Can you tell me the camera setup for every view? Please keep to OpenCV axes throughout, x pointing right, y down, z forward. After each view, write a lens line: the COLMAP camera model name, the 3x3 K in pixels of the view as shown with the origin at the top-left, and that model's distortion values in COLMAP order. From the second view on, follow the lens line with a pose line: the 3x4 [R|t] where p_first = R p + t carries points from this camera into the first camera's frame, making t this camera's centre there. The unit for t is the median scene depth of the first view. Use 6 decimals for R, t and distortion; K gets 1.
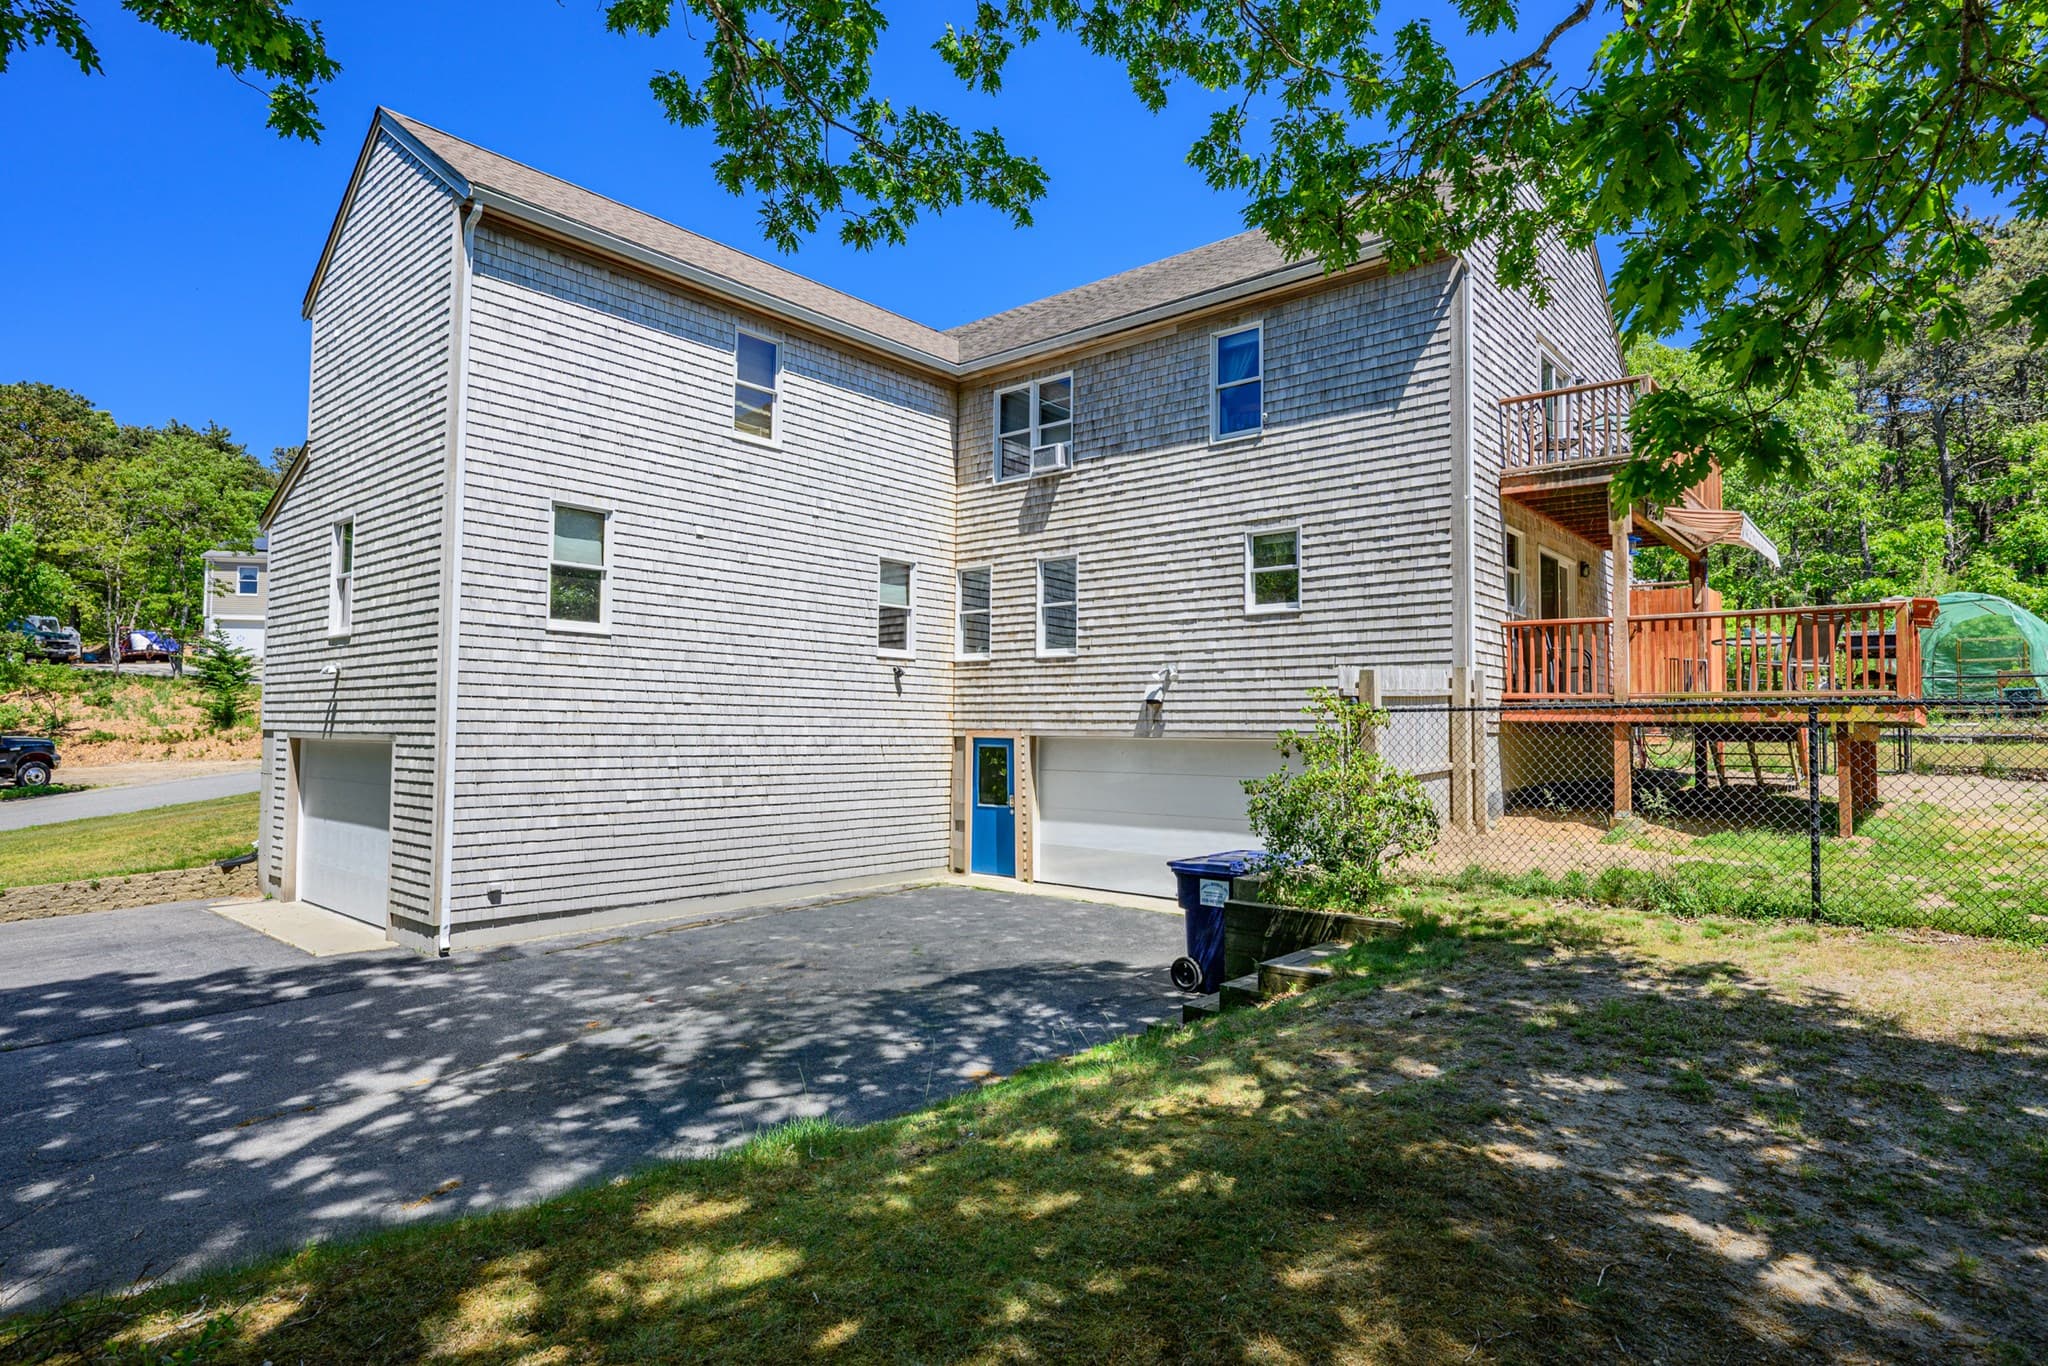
lens RADIAL K [[988.9, 0, 1024.0], [0, 988.9, 683.0], [0, 0, 1]] dist [0.000239, -0.000185]
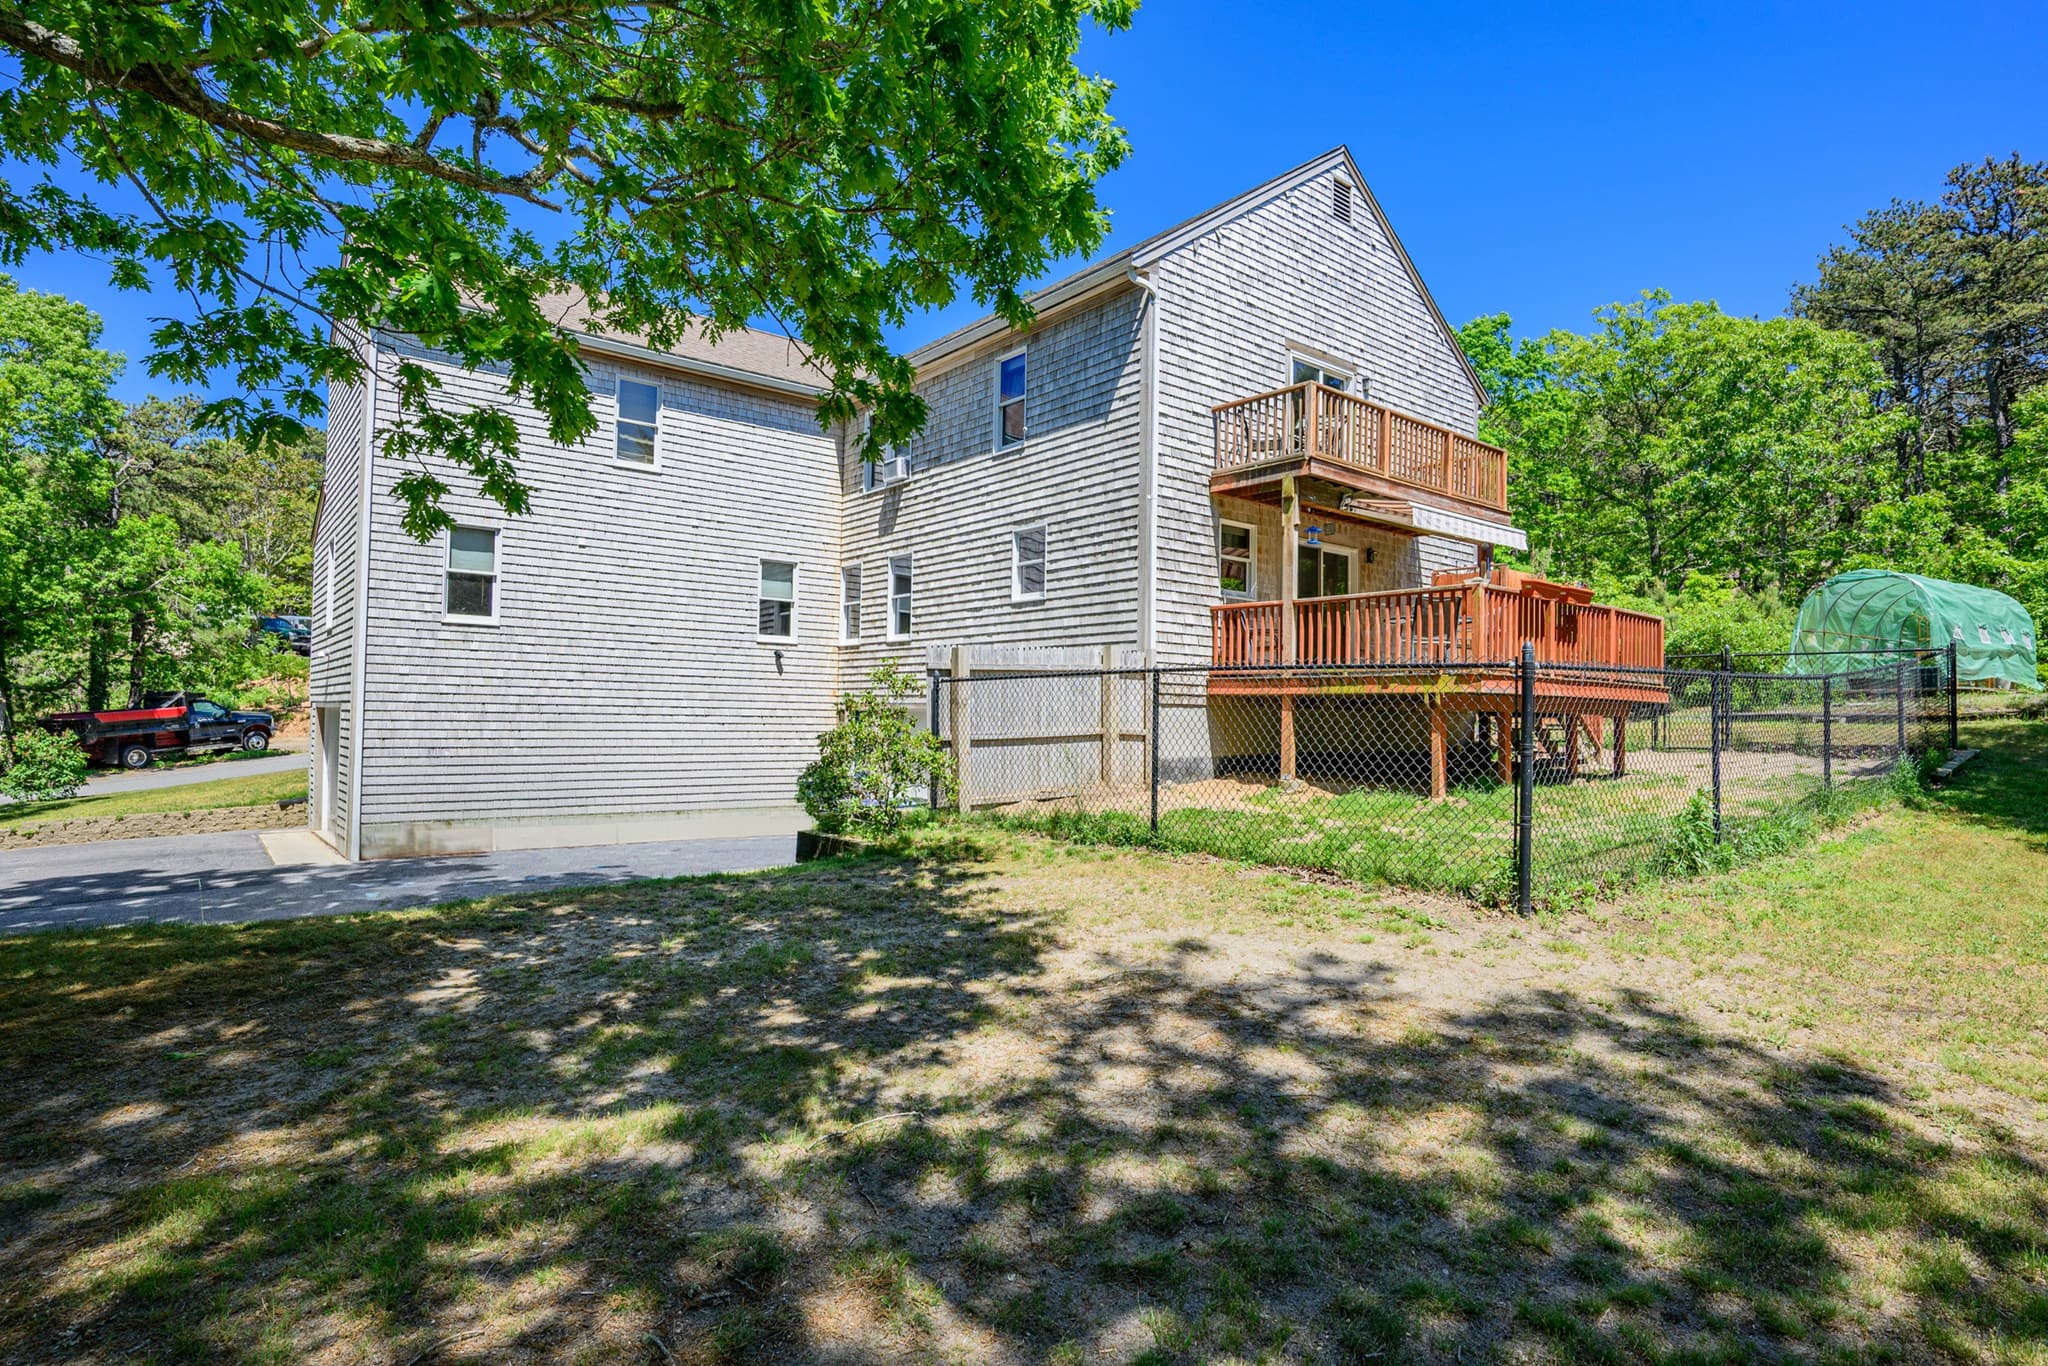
lens RADIAL K [[946.9, 0, 1024.0], [0, 946.9, 683.0], [0, 0, 1]] dist [-0.001086, 0.000062]
pose [[0.986442, -0.000598, -0.164111, 0.409421], [0.002746, 0.999914, 0.012863, 0.010324], [0.164089, -0.013139, 0.986358, -0.087908]]
